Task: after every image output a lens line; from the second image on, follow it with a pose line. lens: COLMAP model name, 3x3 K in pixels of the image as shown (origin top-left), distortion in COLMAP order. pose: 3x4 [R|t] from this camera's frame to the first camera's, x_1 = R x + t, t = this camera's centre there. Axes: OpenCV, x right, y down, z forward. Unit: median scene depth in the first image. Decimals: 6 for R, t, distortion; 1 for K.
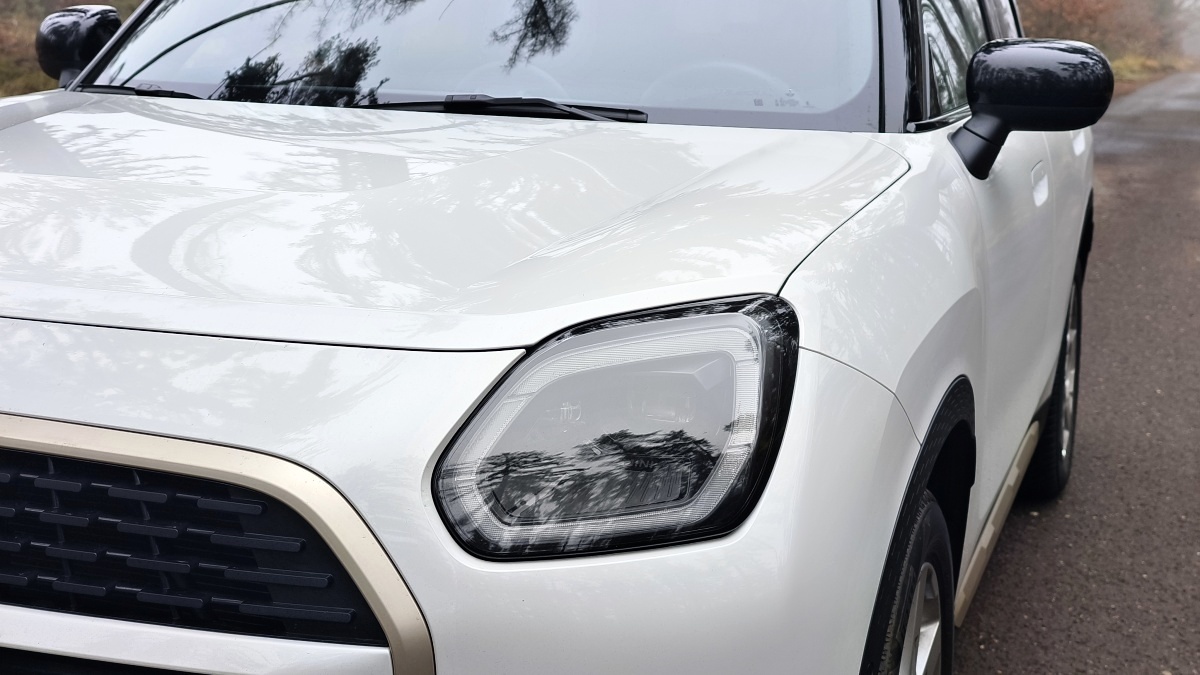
lens RADIAL K [[1720.6, 0, 619.0], [0, 1720.6, 288.9], [0, 0, 1]] dist [0.021621, -0.049798]
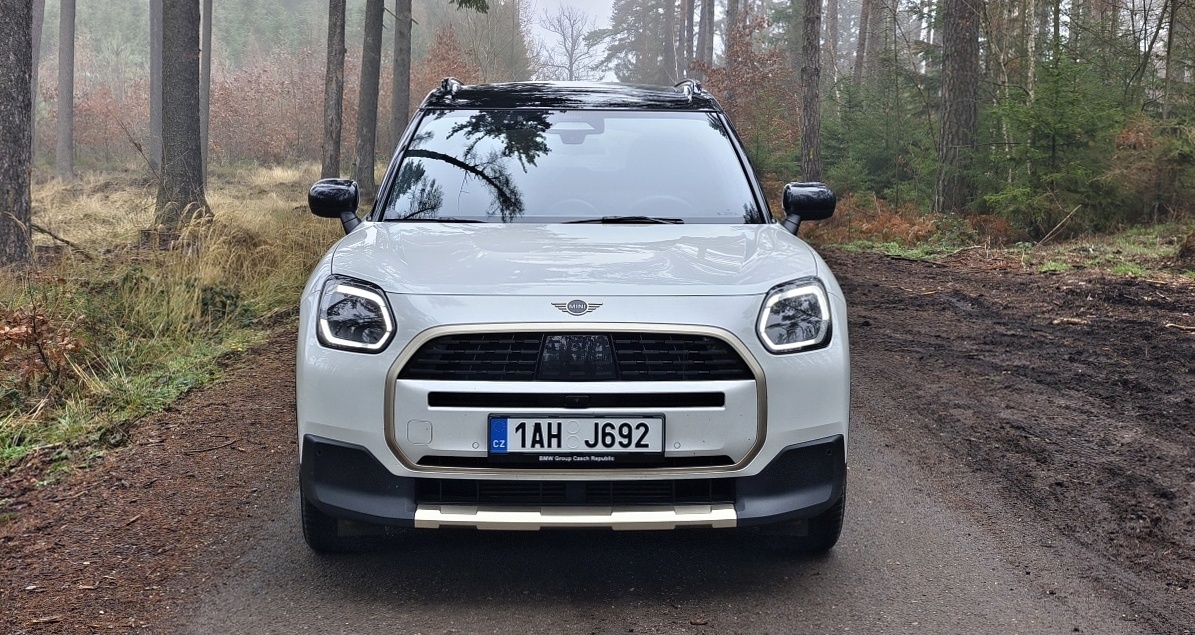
lens RADIAL K [[1707.4, 0, 597.5], [0, 1707.4, 317.5], [0, 0, 1]] dist [0.266220, -1.248908]
pose [[0.938195, -0.063879, 0.340160, -0.865030], [0.077221, 0.996680, -0.025818, 0.082668], [-0.337381, 0.050489, 0.940013, -1.146896]]
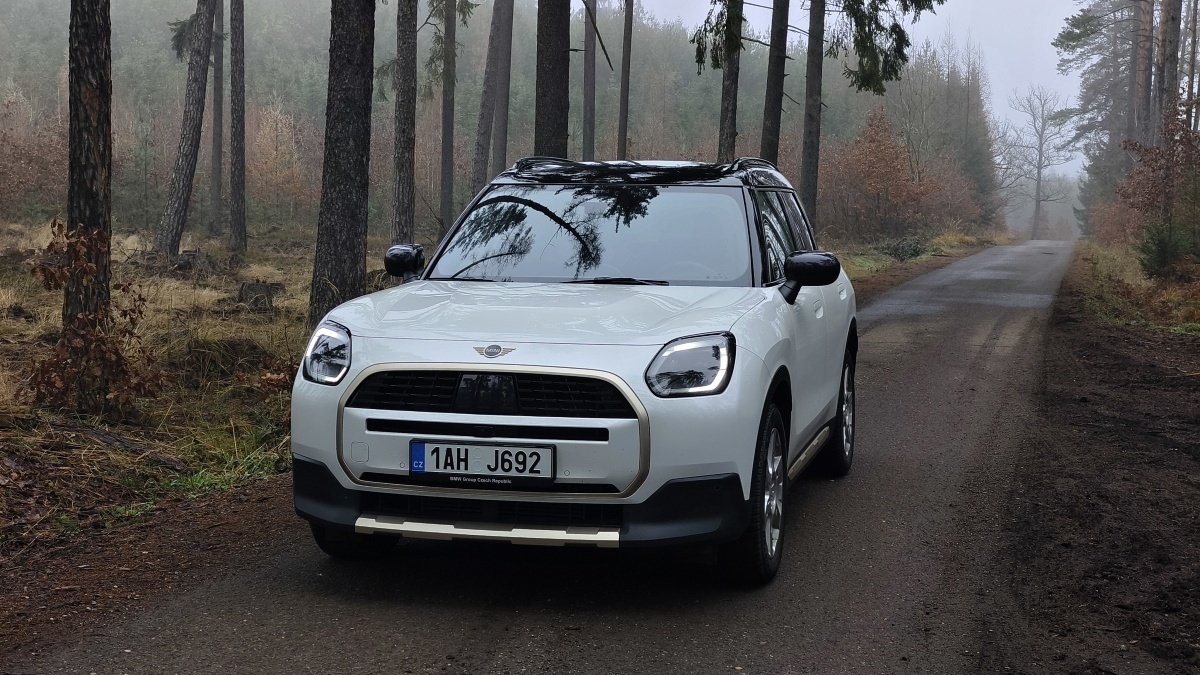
lens RADIAL K [[1720.6, 0, 619.0], [0, 1720.6, 288.9], [0, 0, 1]] dist [0.021621, -0.049798]
pose [[0.995892, -0.025573, 0.086868, -0.278869], [0.034568, 0.994010, -0.103677, 0.175861], [-0.083696, 0.106254, 0.990810, -1.582993]]
